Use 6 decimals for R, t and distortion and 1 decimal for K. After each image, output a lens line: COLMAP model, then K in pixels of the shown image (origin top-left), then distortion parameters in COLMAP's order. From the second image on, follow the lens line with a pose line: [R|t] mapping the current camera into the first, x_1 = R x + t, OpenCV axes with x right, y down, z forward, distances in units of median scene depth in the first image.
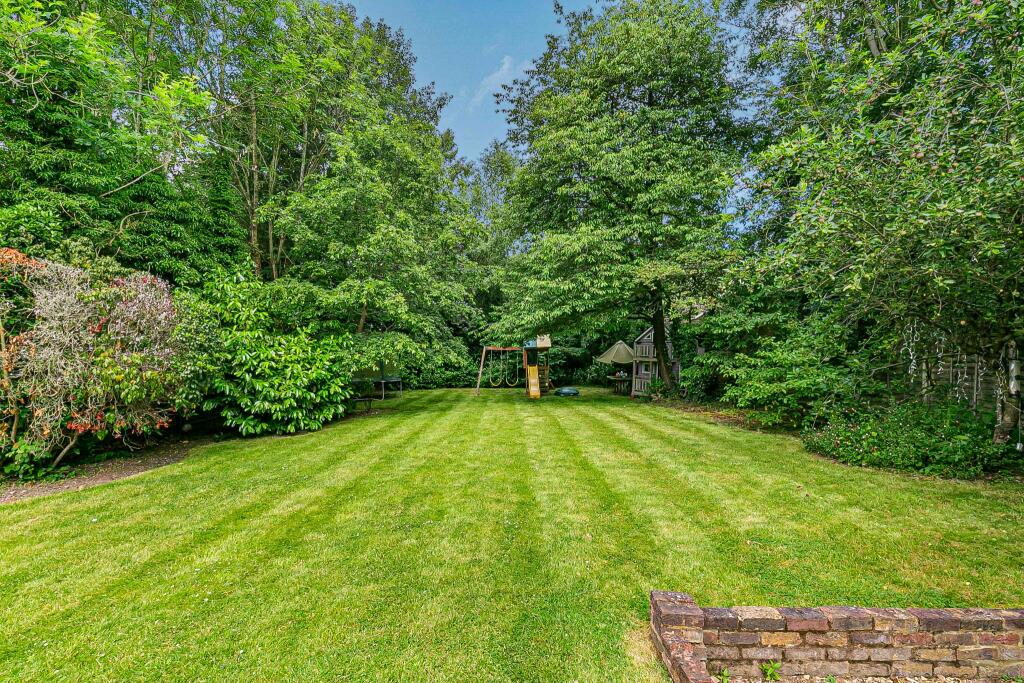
lens RADIAL K [[457.0, 0, 507.0], [0, 457.0, 349.9], [0, 0, 1]] dist [-0.000491, -0.000082]
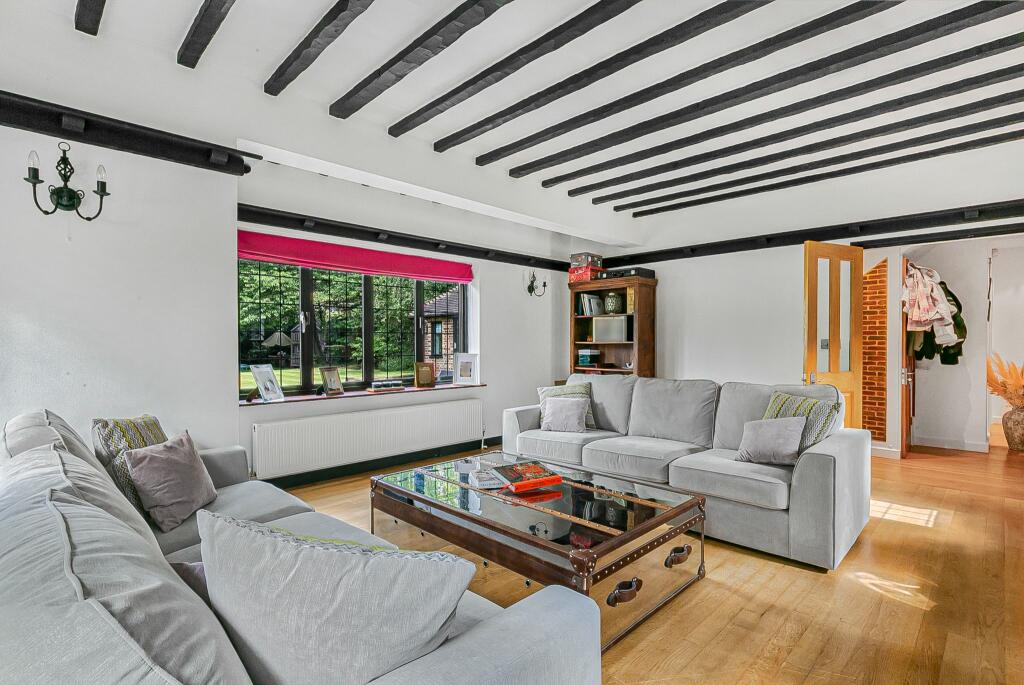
lens RADIAL K [[497.3, 0, 513.2], [0, 497.3, 345.3], [0, 0, 1]] dist [-0.000245, -0.000053]
pose [[0.711231, -0.029213, 0.702351, -0.592017], [0.015286, 0.999543, 0.026095, -0.005439], [-0.702792, -0.007823, 0.711353, -1.138012]]
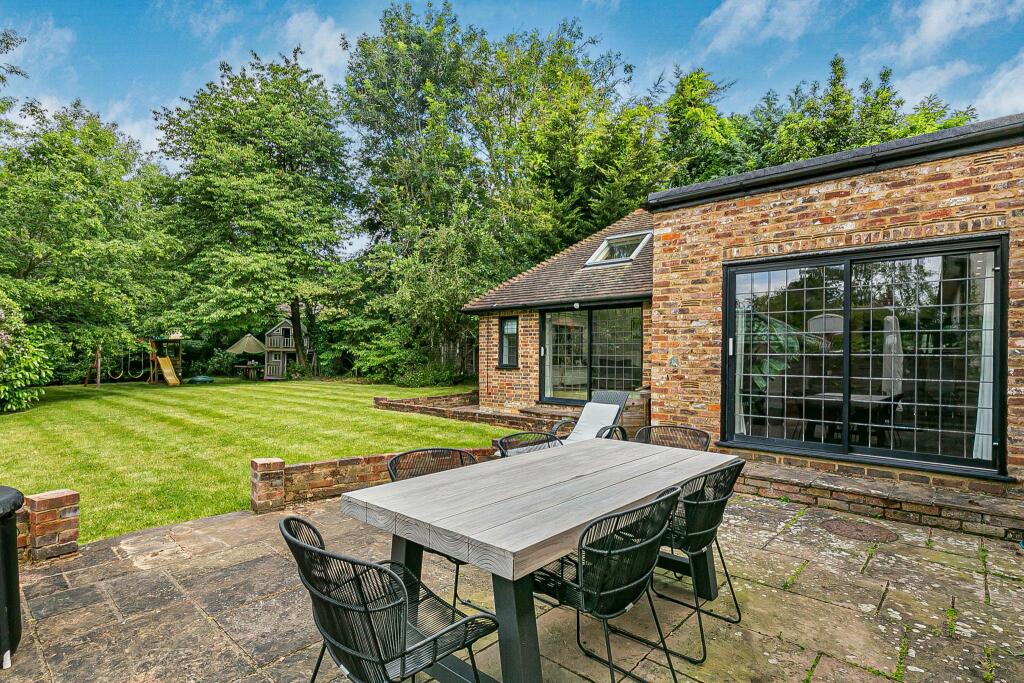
lens RADIAL K [[519.9, 0, 509.6], [0, 519.9, 347.2], [0, 0, 1]] dist [-0.000861, 0.000065]
pose [[0.674300, -0.005420, 0.738437, -0.494657], [0.002903, 0.999985, 0.004690, 0.016298], [-0.738452, -0.001019, 0.674306, -0.648621]]
